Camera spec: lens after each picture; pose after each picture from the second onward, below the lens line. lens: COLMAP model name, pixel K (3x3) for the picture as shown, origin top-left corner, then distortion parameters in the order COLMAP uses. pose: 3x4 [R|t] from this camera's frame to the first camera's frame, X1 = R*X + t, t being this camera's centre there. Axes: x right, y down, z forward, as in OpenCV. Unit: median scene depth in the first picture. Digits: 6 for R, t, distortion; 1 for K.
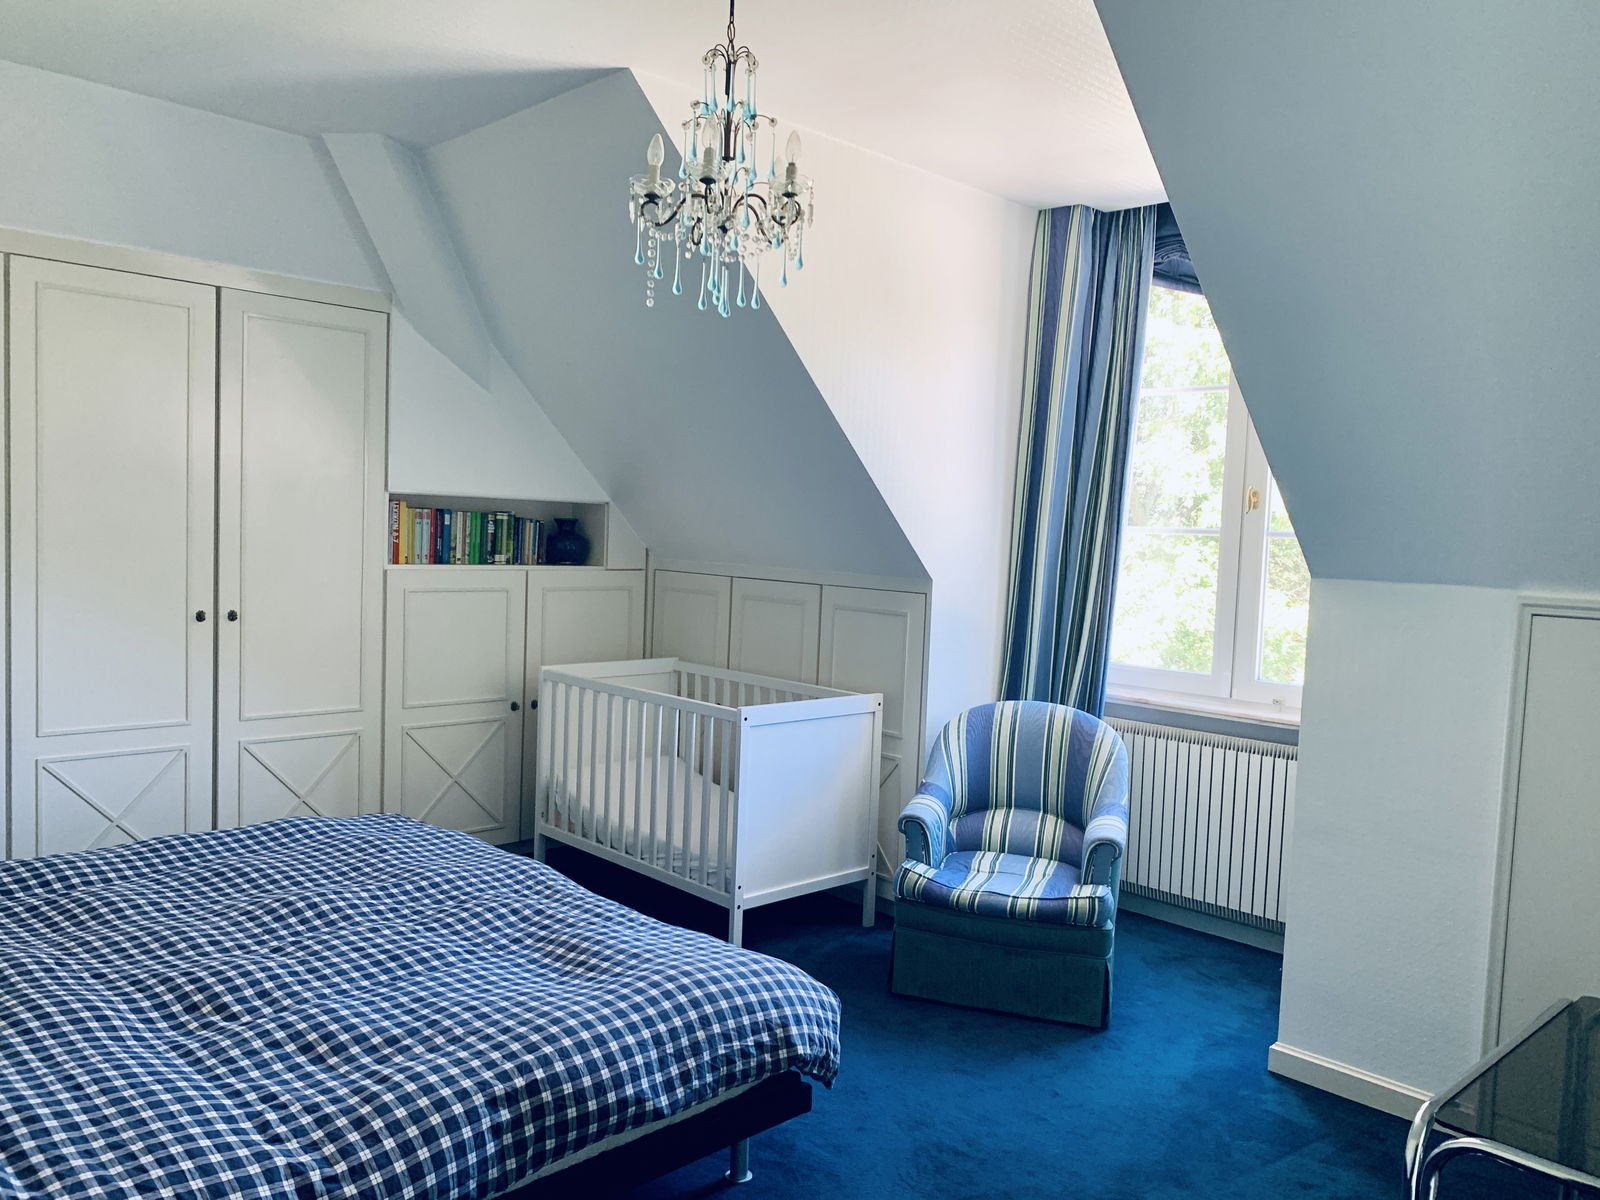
lens RADIAL K [[1225.5, 0, 799.0], [0, 1225.5, 609.0], [0, 0, 1]] dist [0.025465, -0.012235]
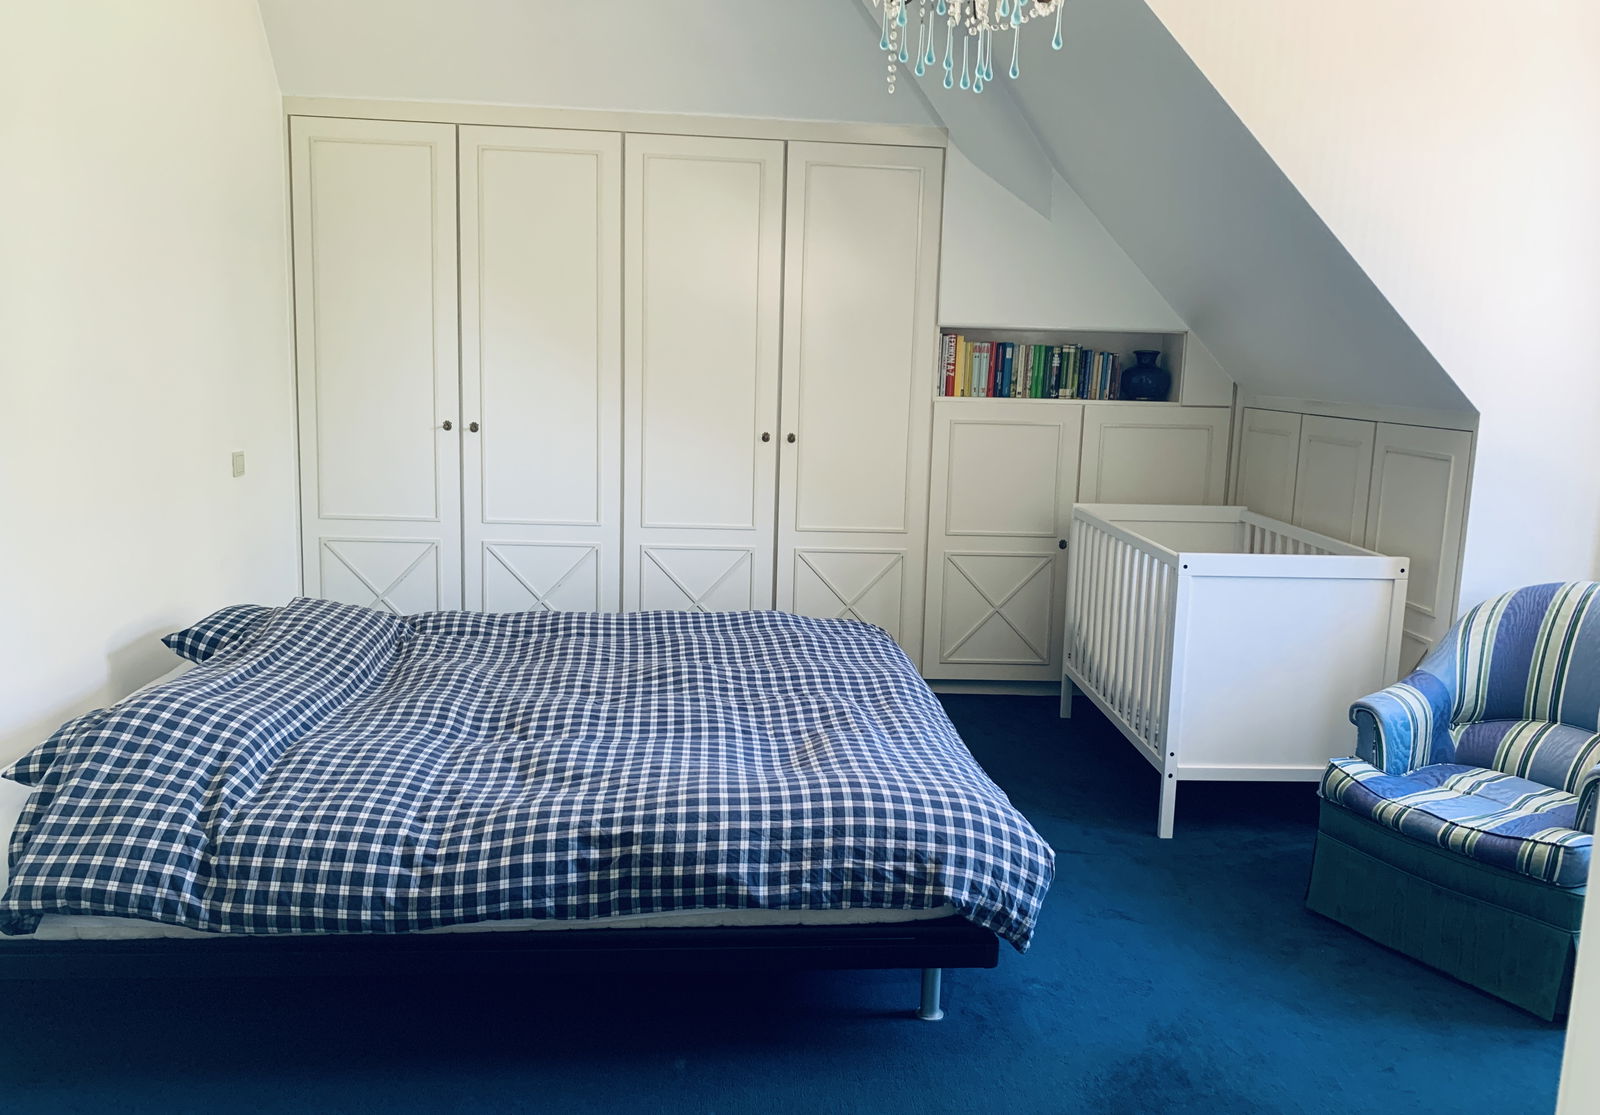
lens RADIAL K [[1250.8, 0, 805.0], [0, 1250.8, 545.9], [0, 0, 1]] dist [0.054844, -0.030343]
pose [[0.775302, 0.081949, -0.626251, 0.279013], [-0.045308, 0.996208, 0.074268, 0.018443], [0.629963, -0.029206, 0.776076, 0.114159]]
